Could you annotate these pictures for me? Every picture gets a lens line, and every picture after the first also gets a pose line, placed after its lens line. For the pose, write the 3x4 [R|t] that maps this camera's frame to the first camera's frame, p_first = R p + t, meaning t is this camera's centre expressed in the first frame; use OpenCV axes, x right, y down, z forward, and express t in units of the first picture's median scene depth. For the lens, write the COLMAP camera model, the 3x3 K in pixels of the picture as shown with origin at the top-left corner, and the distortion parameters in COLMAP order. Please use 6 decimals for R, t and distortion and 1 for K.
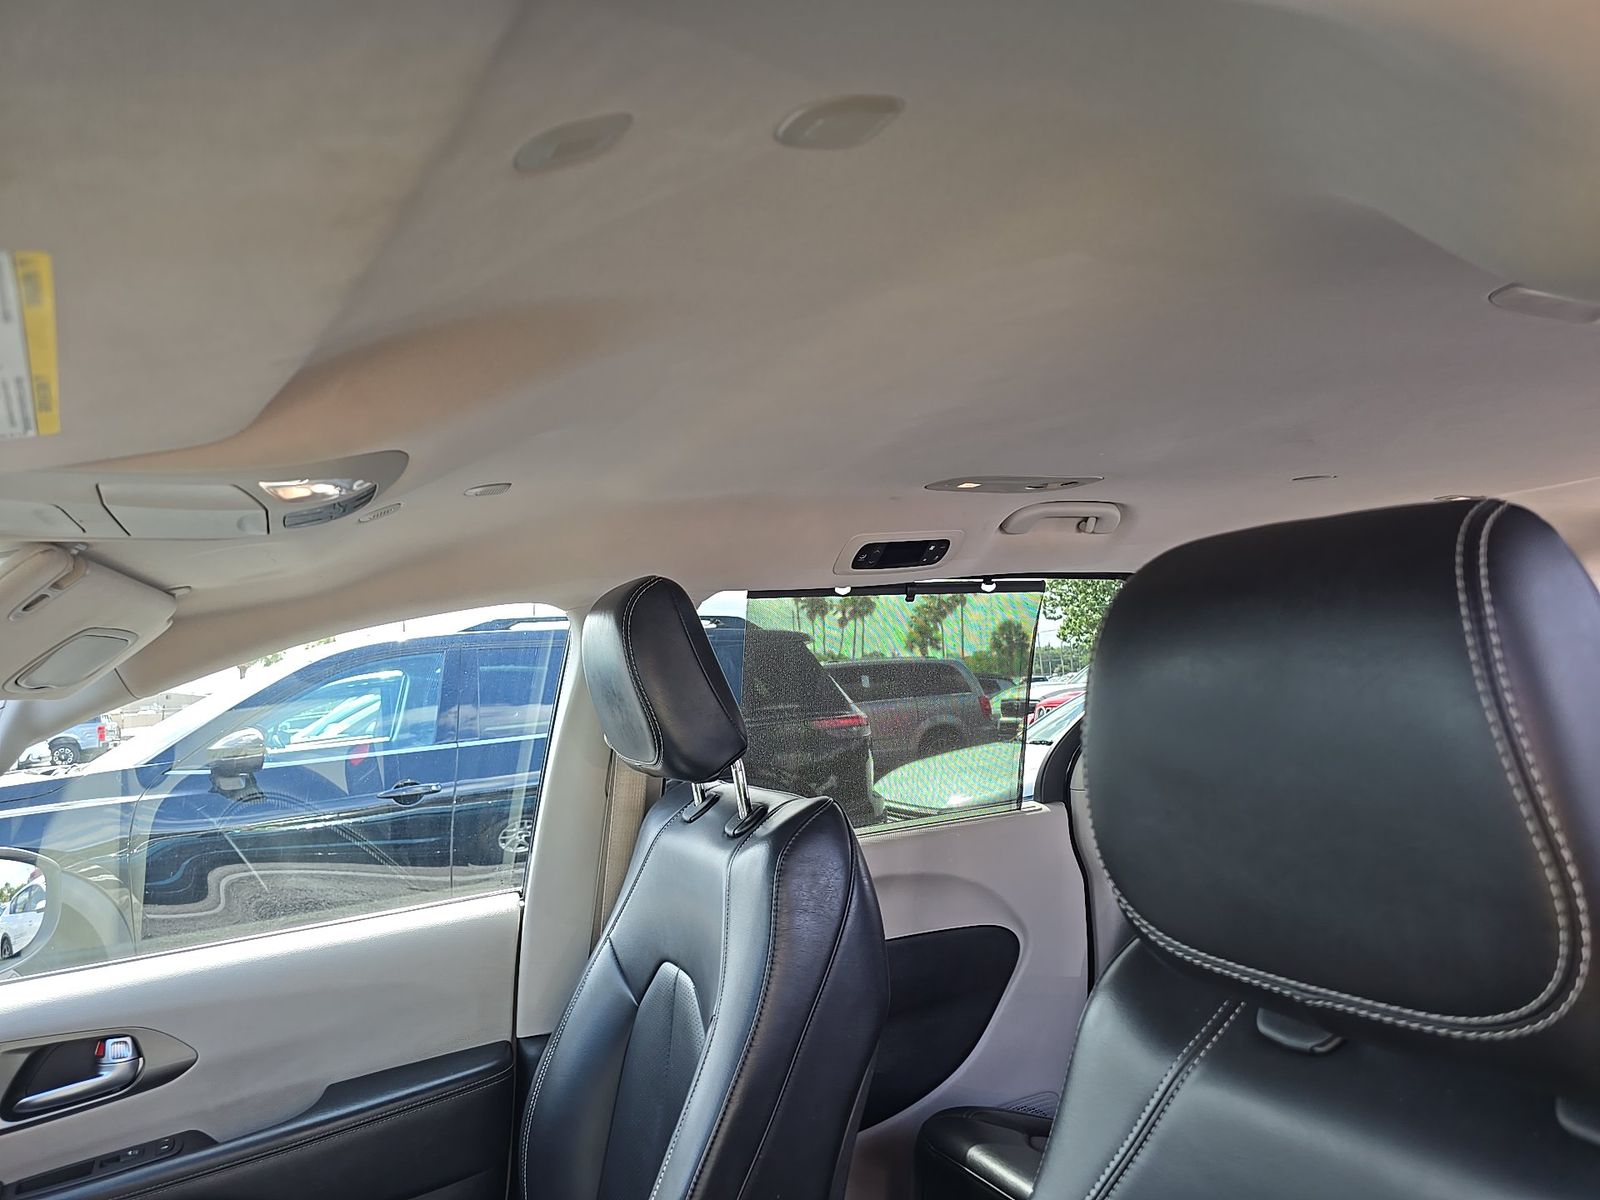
lens RADIAL K [[1124.8, 0, 800.0], [0, 1124.8, 600.0], [0, 0, 1]] dist [0.072517, -0.044636]
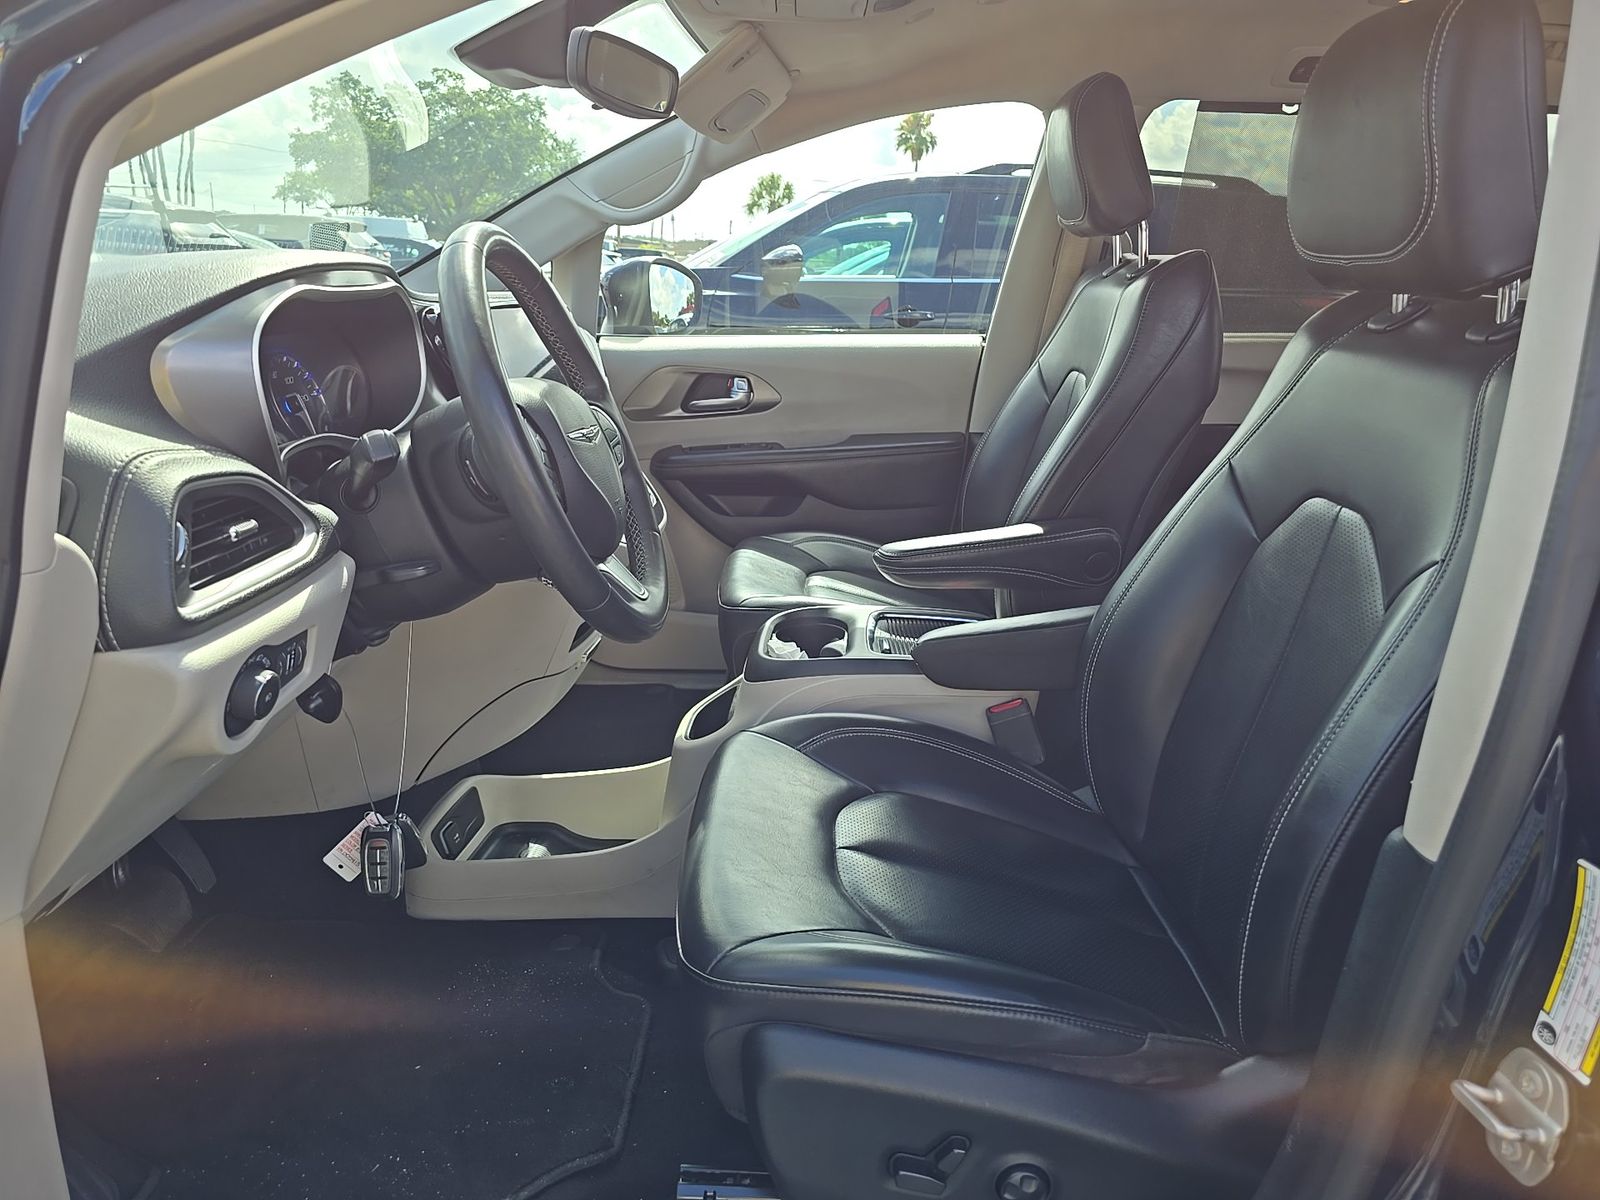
lens RADIAL K [[1124.8, 0, 800.0], [0, 1124.8, 600.0], [0, 0, 1]] dist [0.072517, -0.044636]
pose [[0.905941, 0.207158, -0.369264, 0.149448], [-0.063707, 0.928897, 0.364817, 0.075969], [0.418583, -0.306978, 0.854724, -0.440192]]
